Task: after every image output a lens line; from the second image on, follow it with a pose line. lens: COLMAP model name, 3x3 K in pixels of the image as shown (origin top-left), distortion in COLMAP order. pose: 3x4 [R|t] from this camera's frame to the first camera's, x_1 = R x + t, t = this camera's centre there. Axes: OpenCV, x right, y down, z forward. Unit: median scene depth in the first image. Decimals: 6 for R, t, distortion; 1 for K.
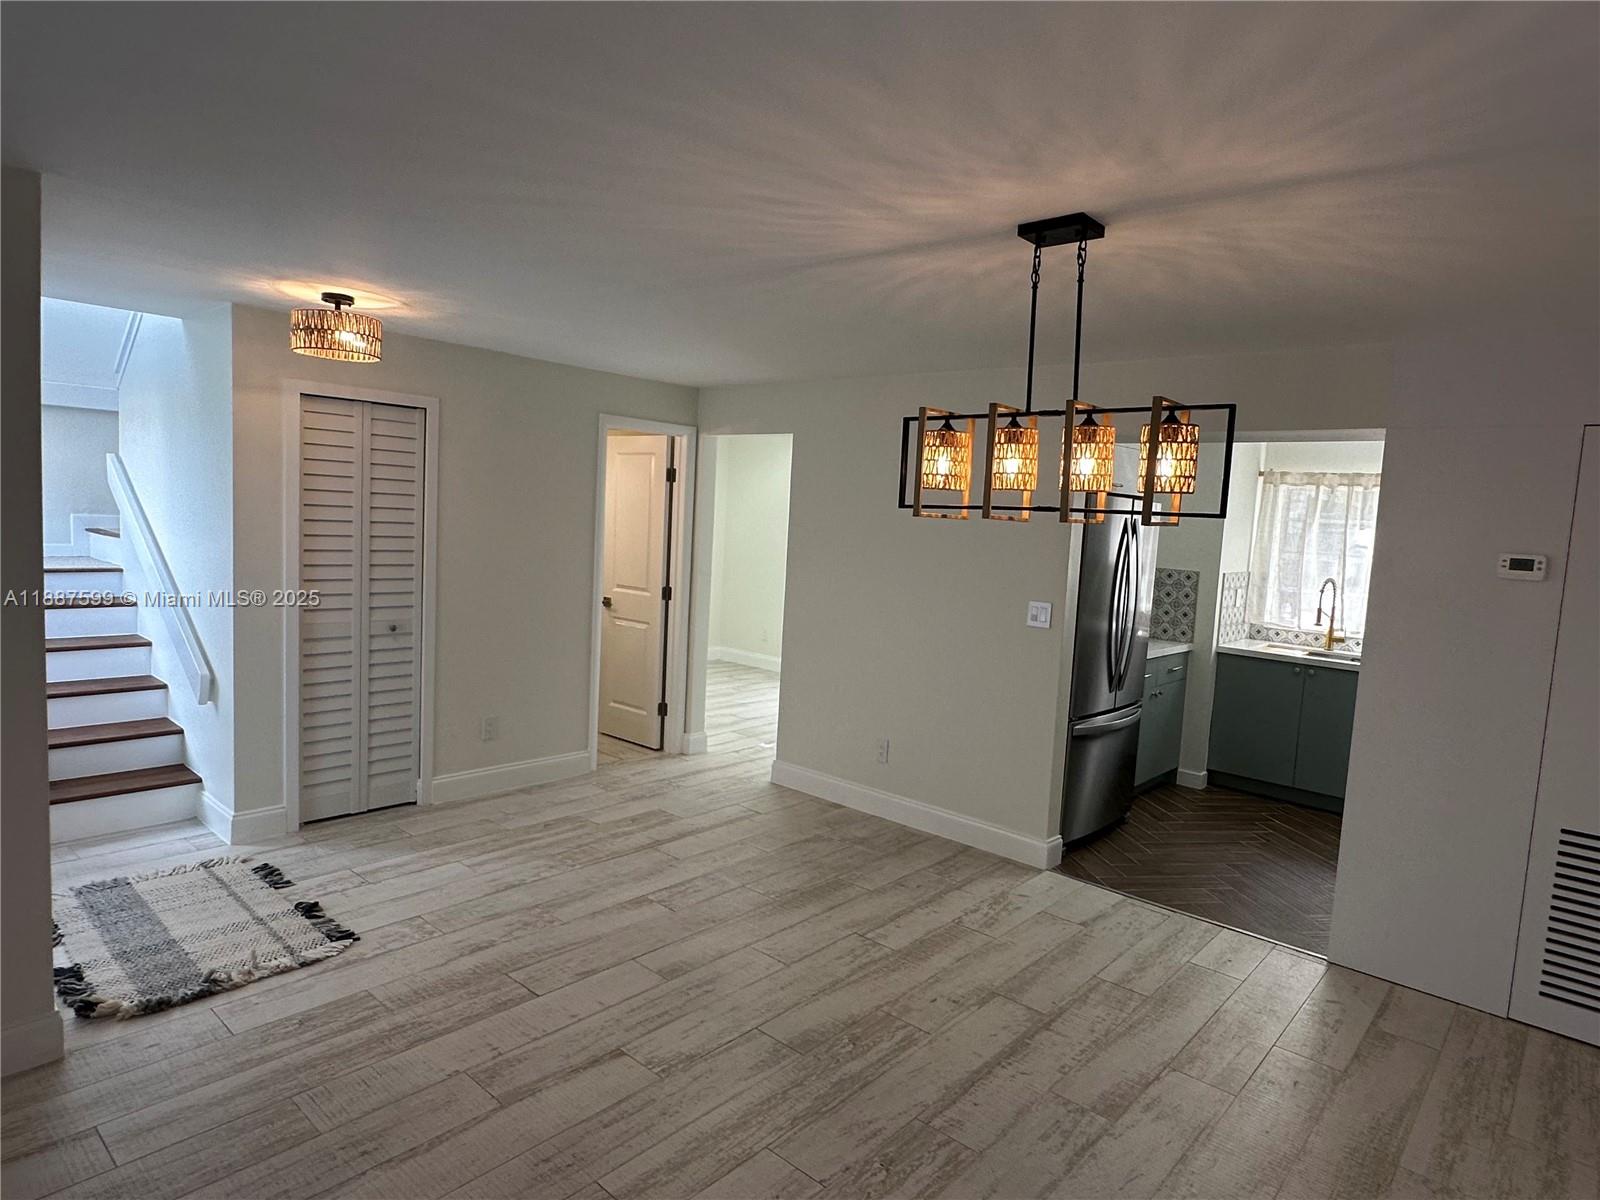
lens RADIAL K [[944.4, 0, 805.5], [0, 944.4, 596.2], [0, 0, 1]] dist [-0.004804, 0.004262]
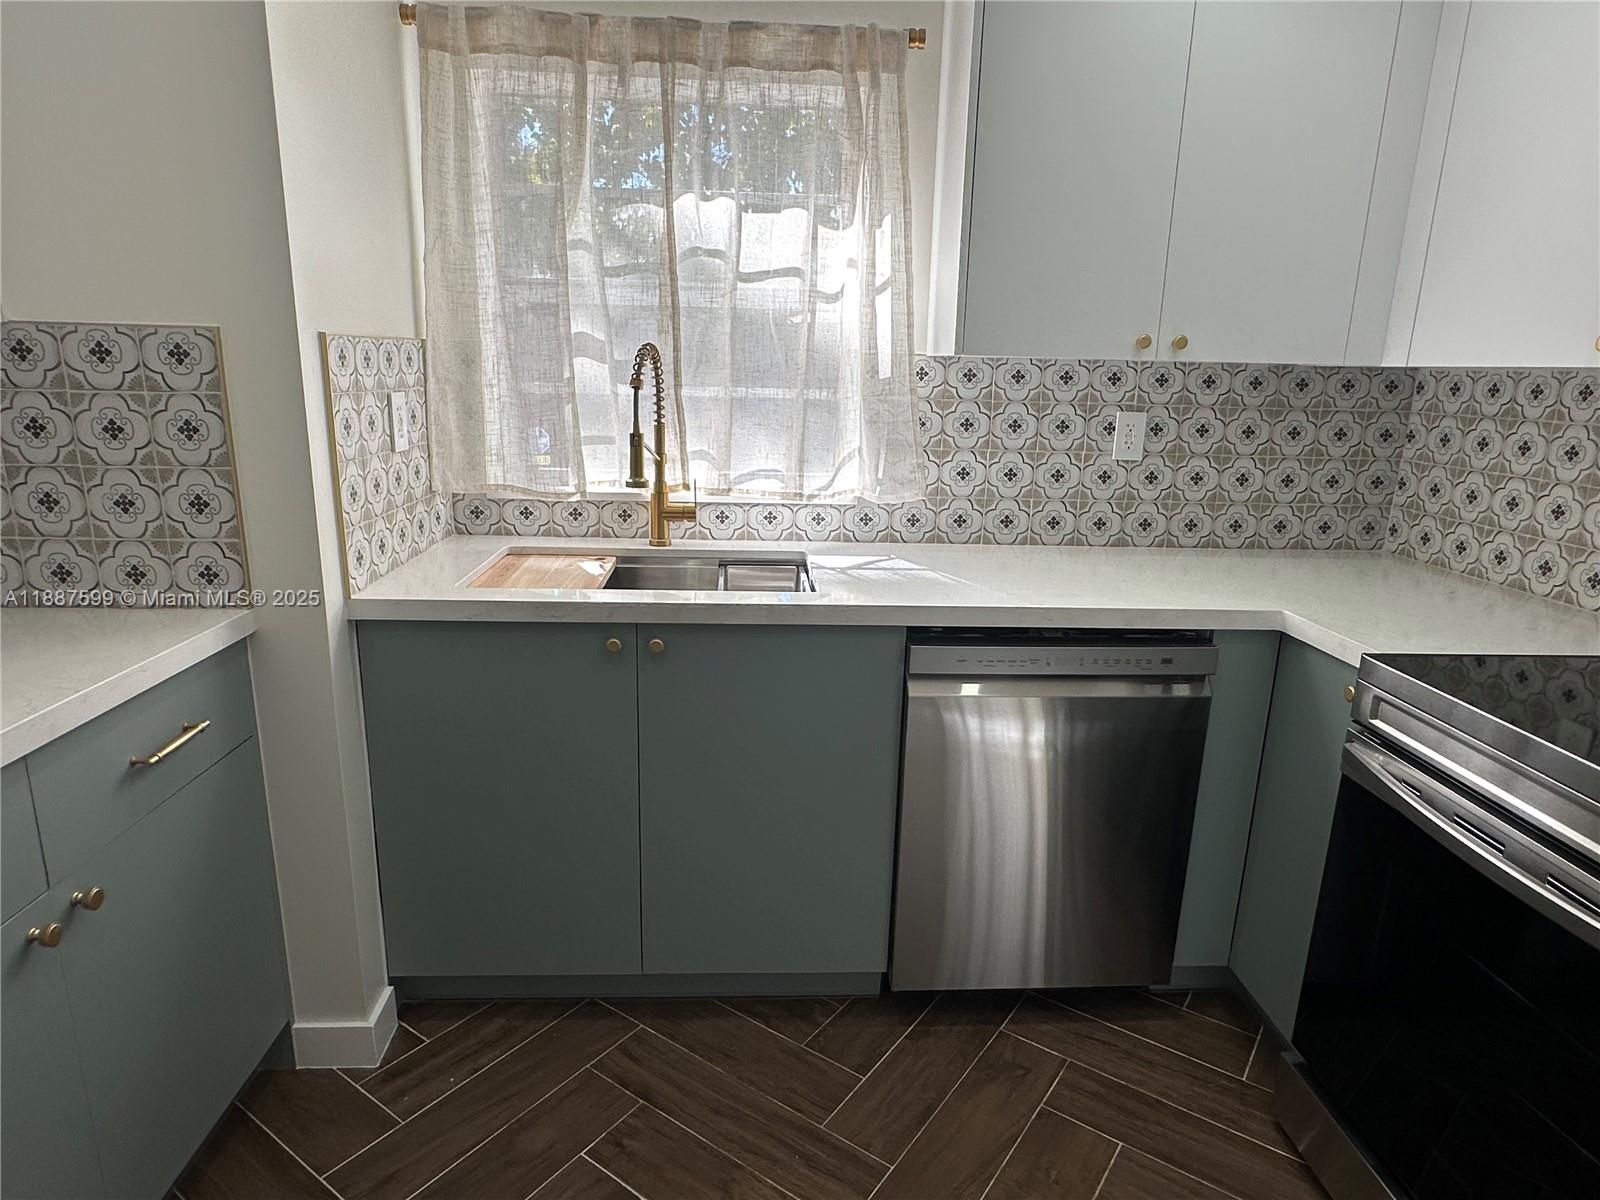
lens RADIAL K [[944.4, 0, 802.2], [0, 944.4, 597.3], [0, 0, 1]] dist [-0.004804, 0.004262]
pose [[0.708038, -0.205140, 0.675722, 0.336755], [0.078682, 0.973836, 0.213198, 0.002277], [-0.701778, -0.097785, 0.705653, 0.694070]]
